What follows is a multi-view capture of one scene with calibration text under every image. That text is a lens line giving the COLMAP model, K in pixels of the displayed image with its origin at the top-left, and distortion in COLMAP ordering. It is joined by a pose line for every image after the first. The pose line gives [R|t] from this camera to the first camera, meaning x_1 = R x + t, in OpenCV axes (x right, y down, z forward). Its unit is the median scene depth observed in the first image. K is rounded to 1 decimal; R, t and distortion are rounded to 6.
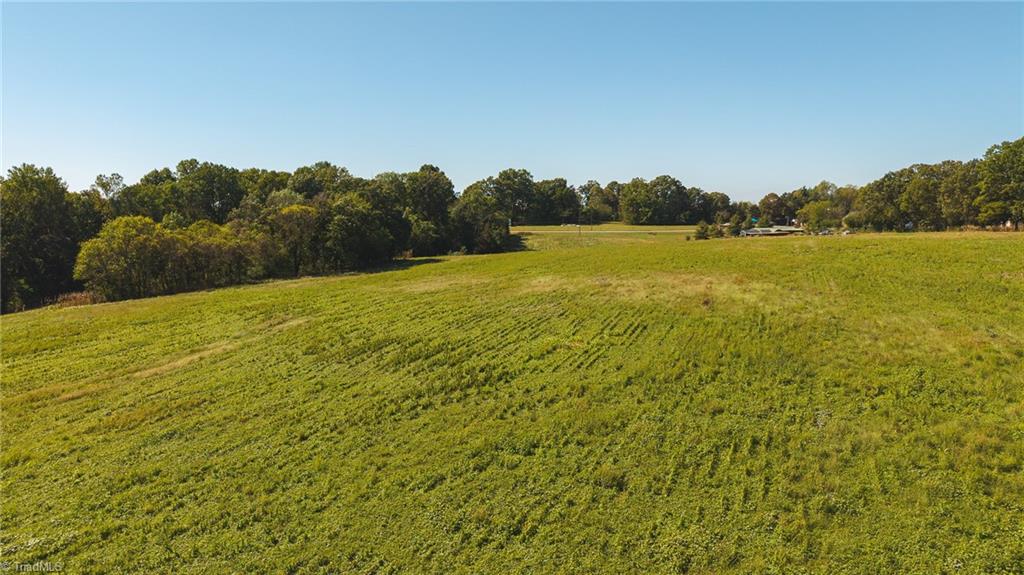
lens RADIAL K [[686.8, 0, 512.0], [0, 686.8, 287.5], [0, 0, 1]] dist [0.055758, -0.070851]
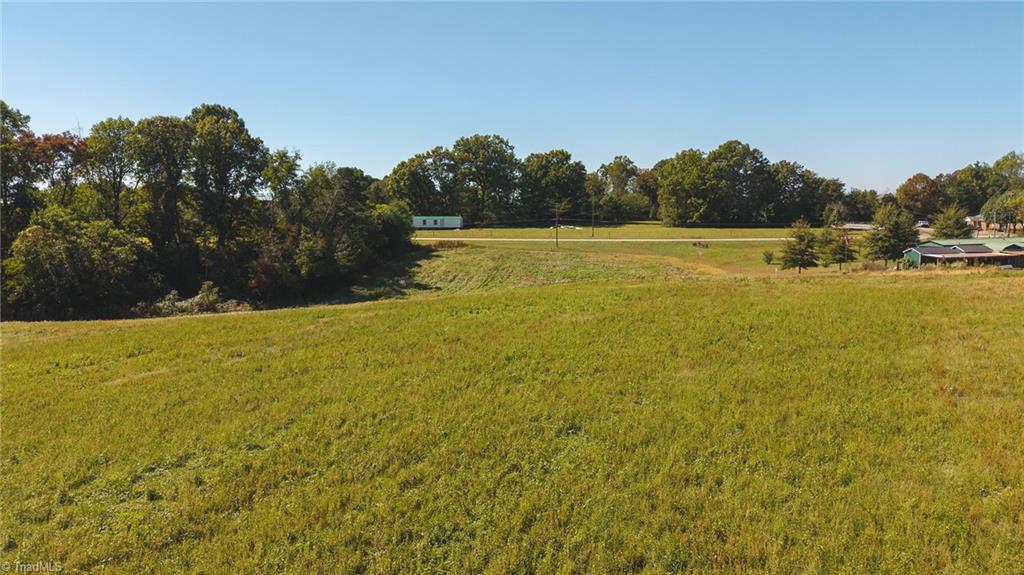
lens RADIAL K [[686.8, 0, 512.0], [0, 686.8, 287.5], [0, 0, 1]] dist [0.055758, -0.070851]
pose [[0.992092, 0.011907, -0.124943, 0.108118], [-0.011361, 0.999923, 0.005079, -0.039621], [0.124994, -0.003619, 0.992151, 0.390828]]
